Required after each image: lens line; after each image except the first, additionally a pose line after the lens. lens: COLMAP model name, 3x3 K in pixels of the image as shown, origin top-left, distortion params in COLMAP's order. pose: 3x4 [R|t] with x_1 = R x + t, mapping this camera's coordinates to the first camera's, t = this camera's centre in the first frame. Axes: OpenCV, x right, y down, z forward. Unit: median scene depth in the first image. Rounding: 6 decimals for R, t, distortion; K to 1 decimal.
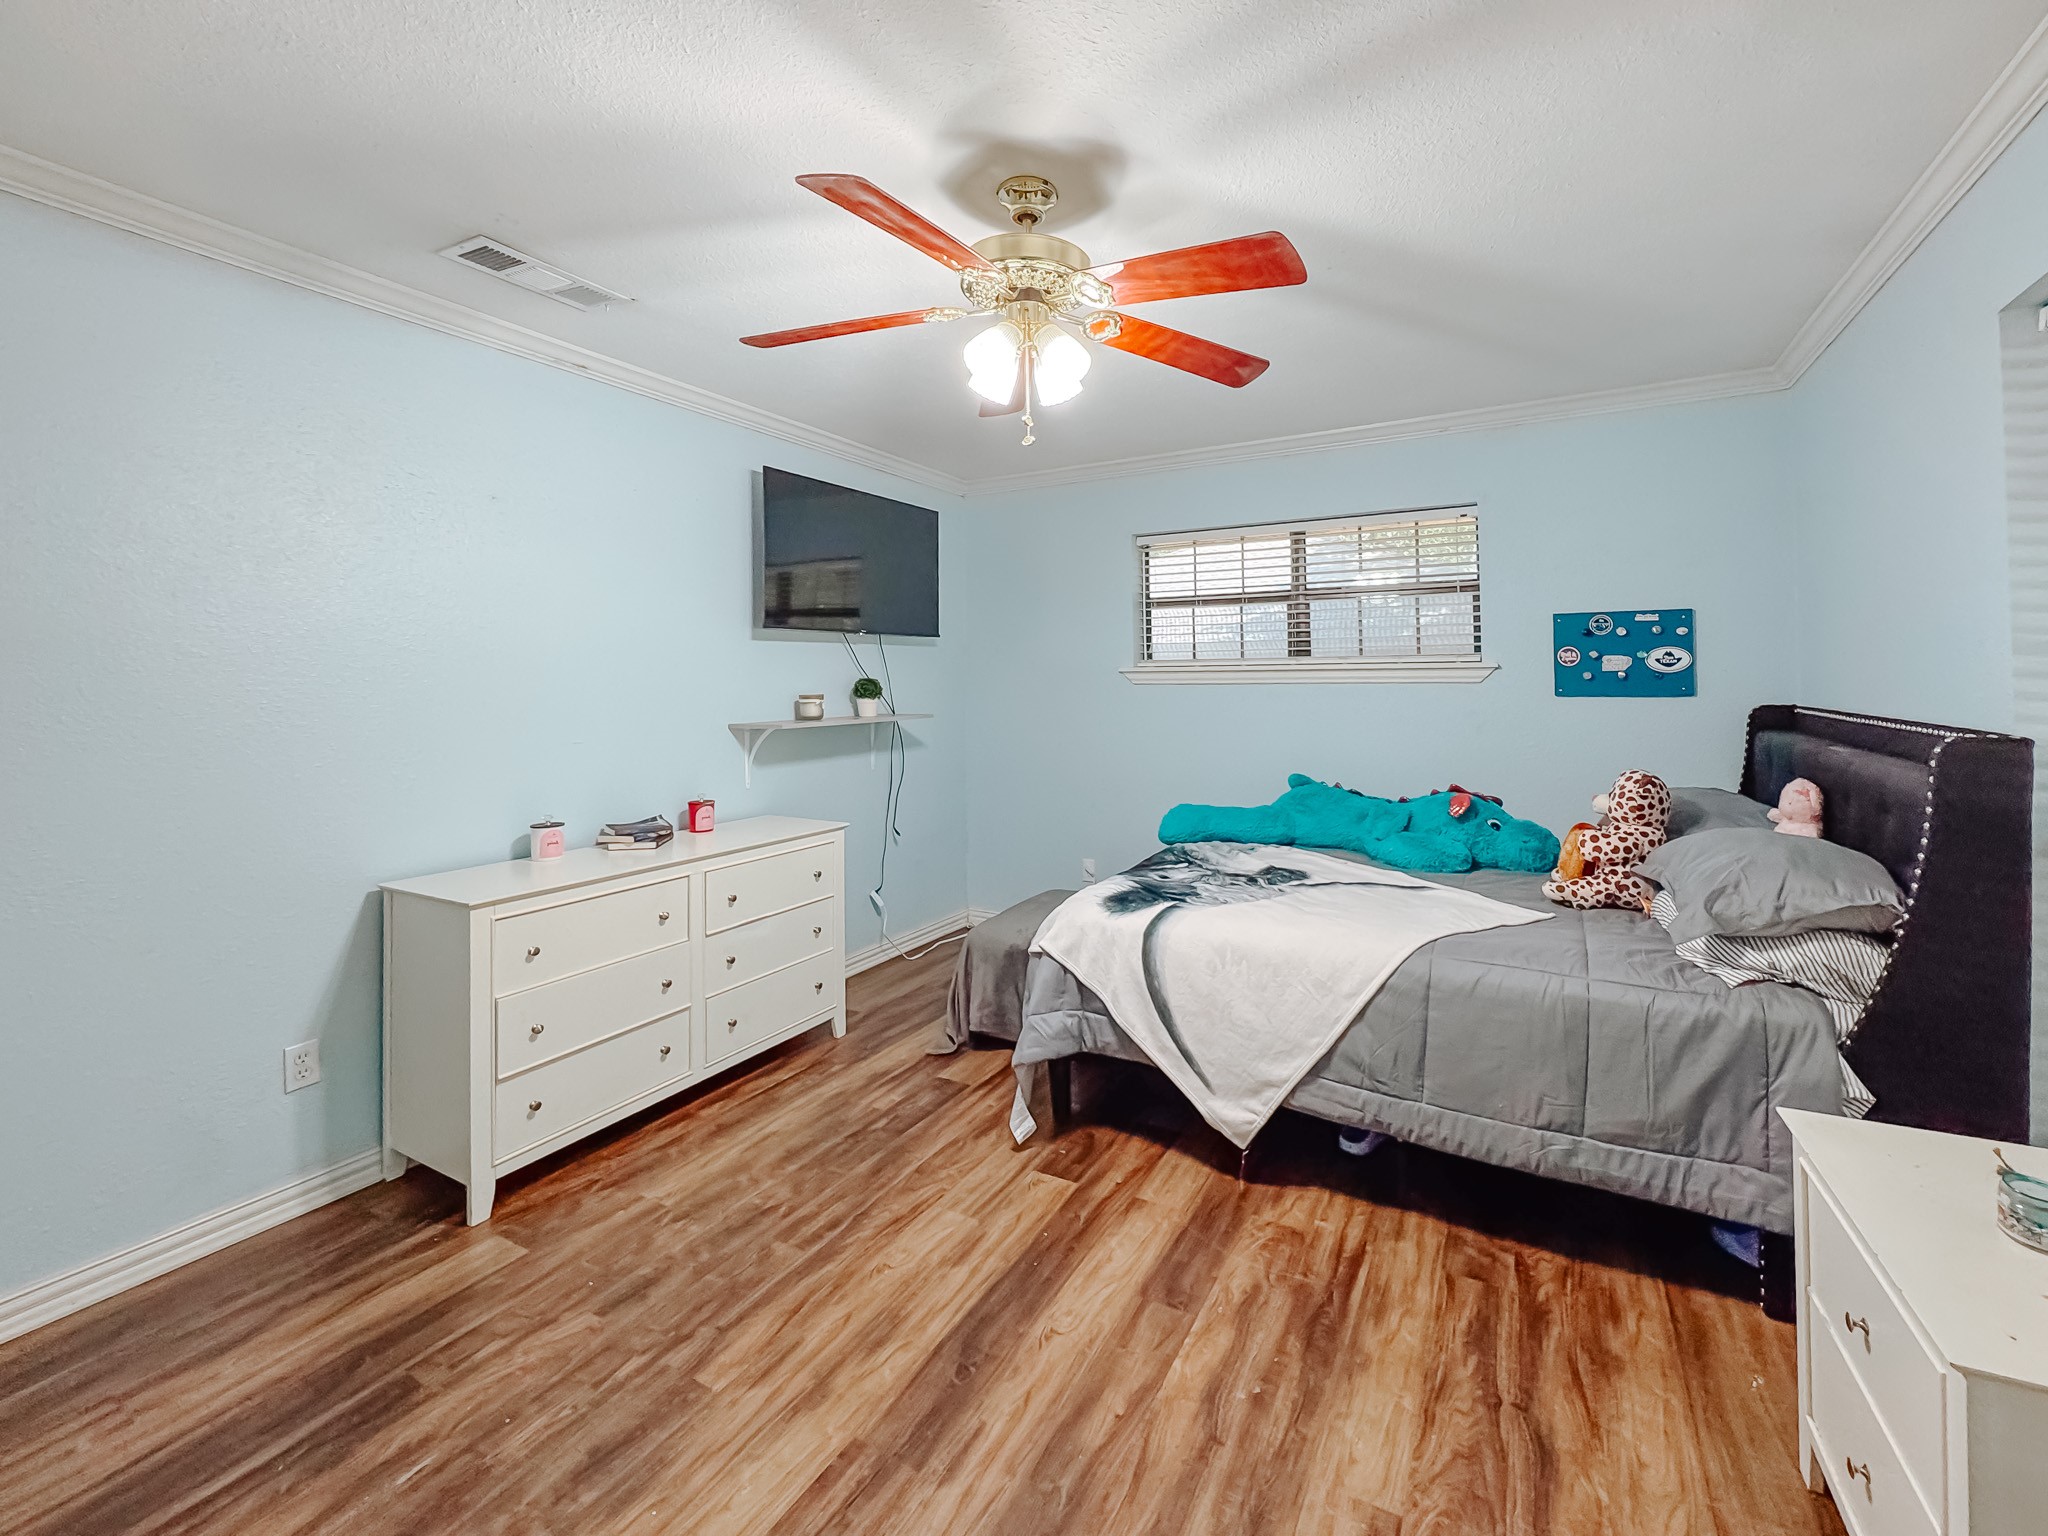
lens RADIAL K [[832.8, 0, 1030.8], [0, 832.8, 748.4], [0, 0, 1]] dist [-0.002906, -0.000359]
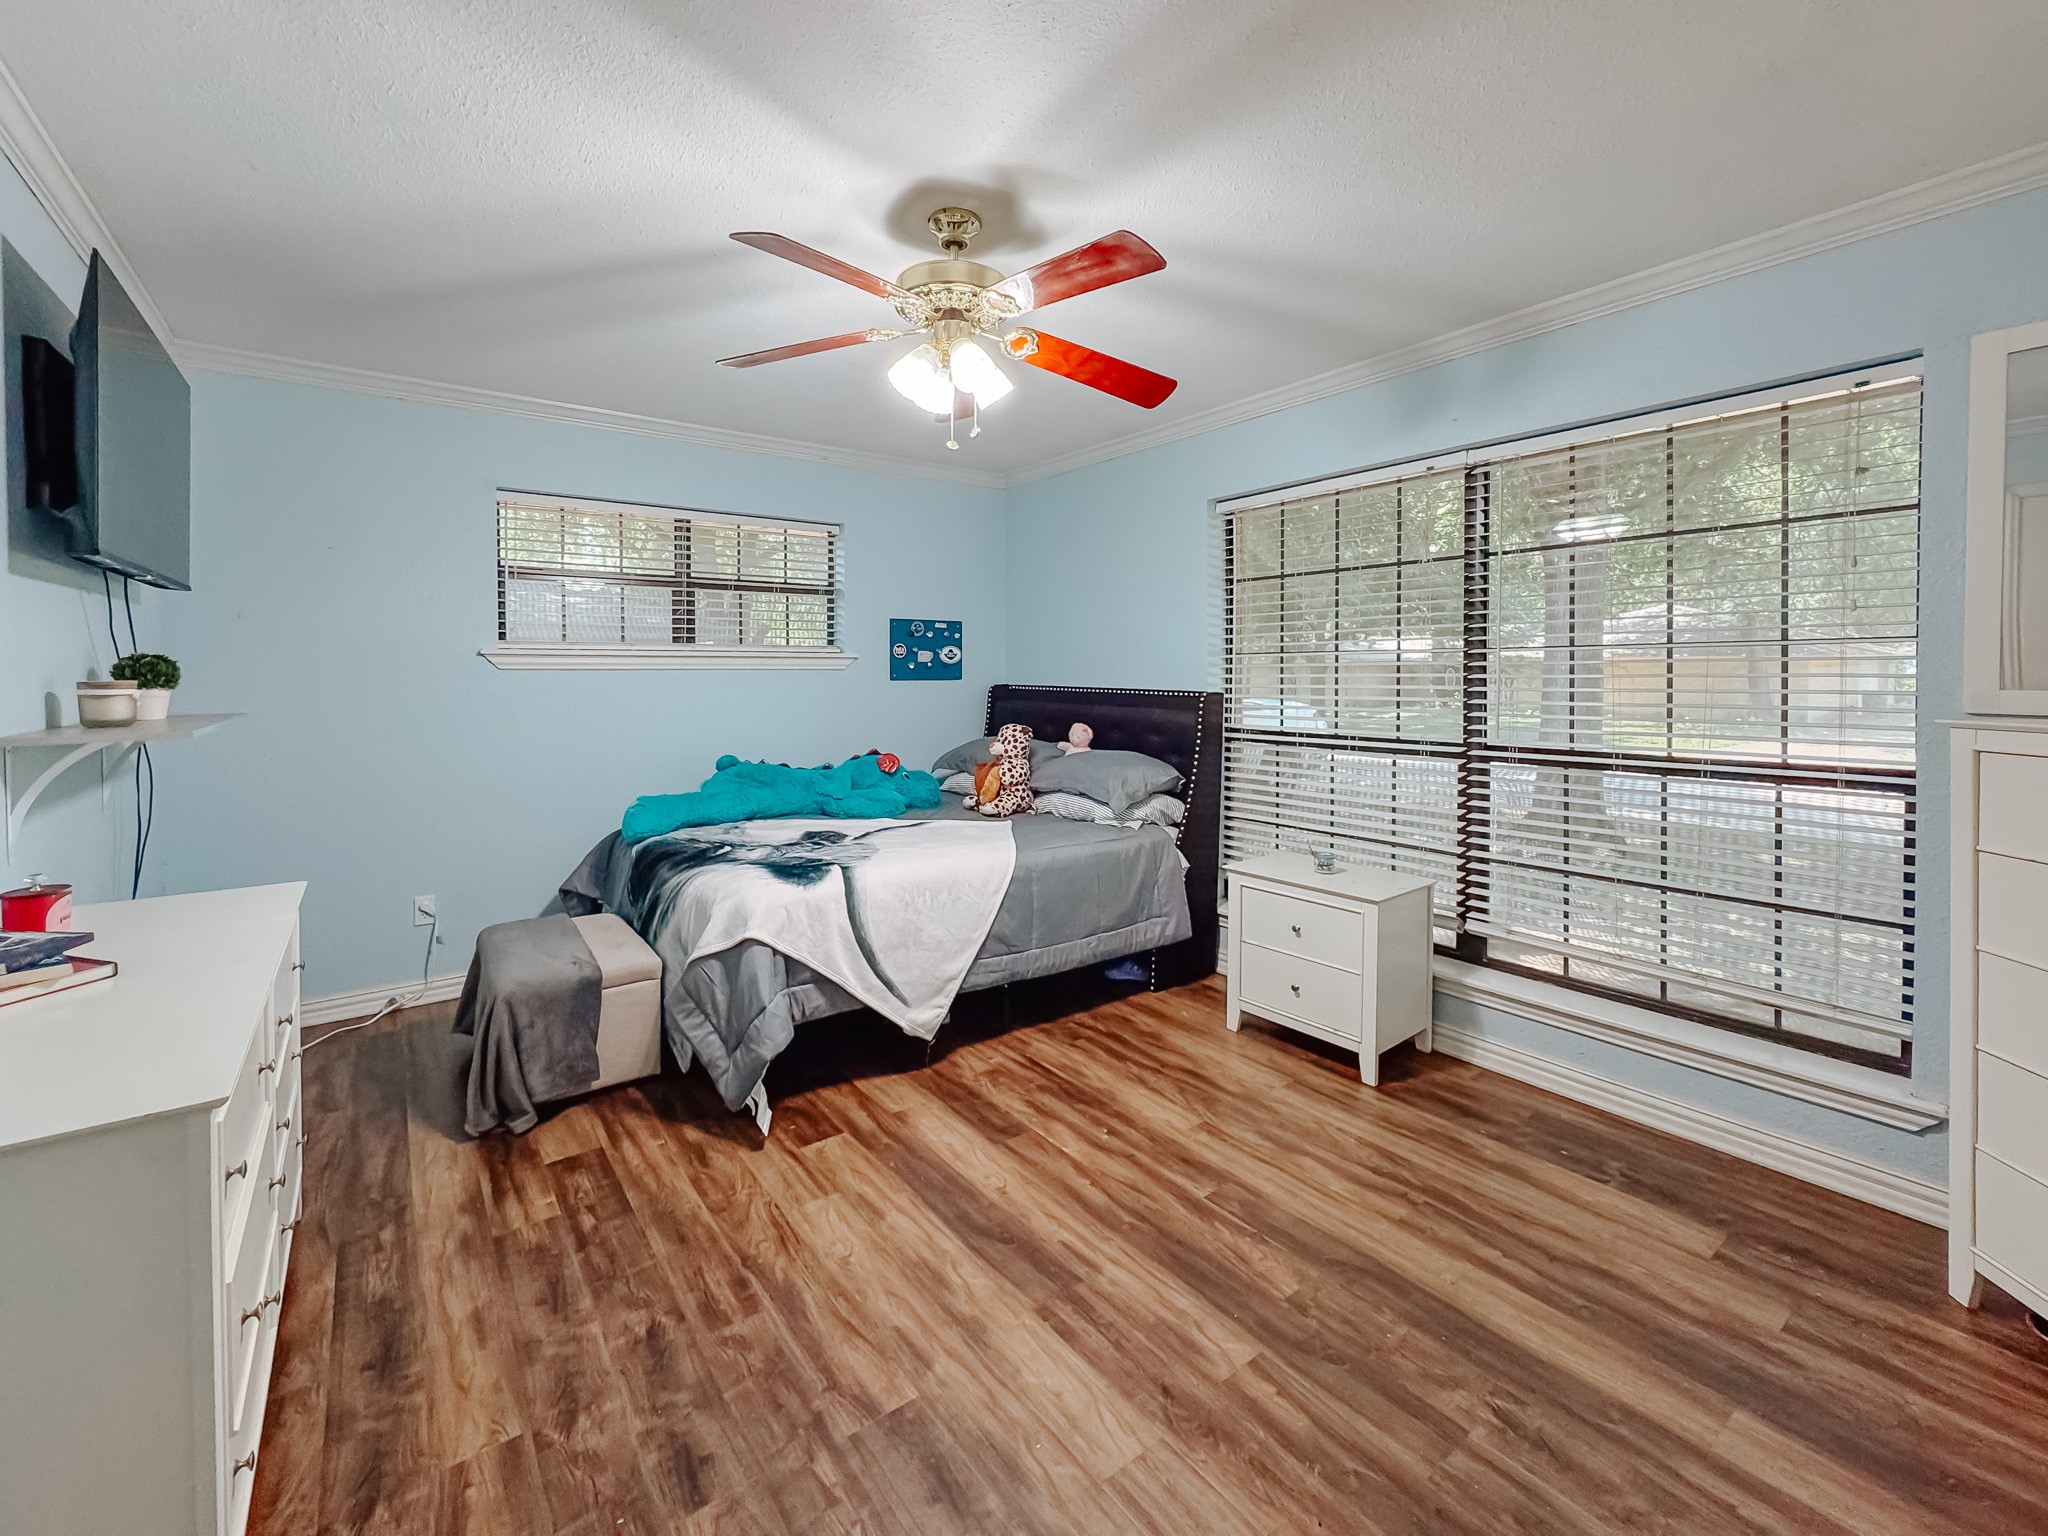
lens RADIAL K [[832.8, 0, 1031.4], [0, 832.8, 784.4], [0, 0, 1]] dist [-0.002906, -0.000359]
pose [[0.439127, -0.114881, 0.891050, -0.791317], [0.068579, 0.993184, 0.094251, -0.009799], [-0.895804, 0.019720, 0.444013, 0.315378]]
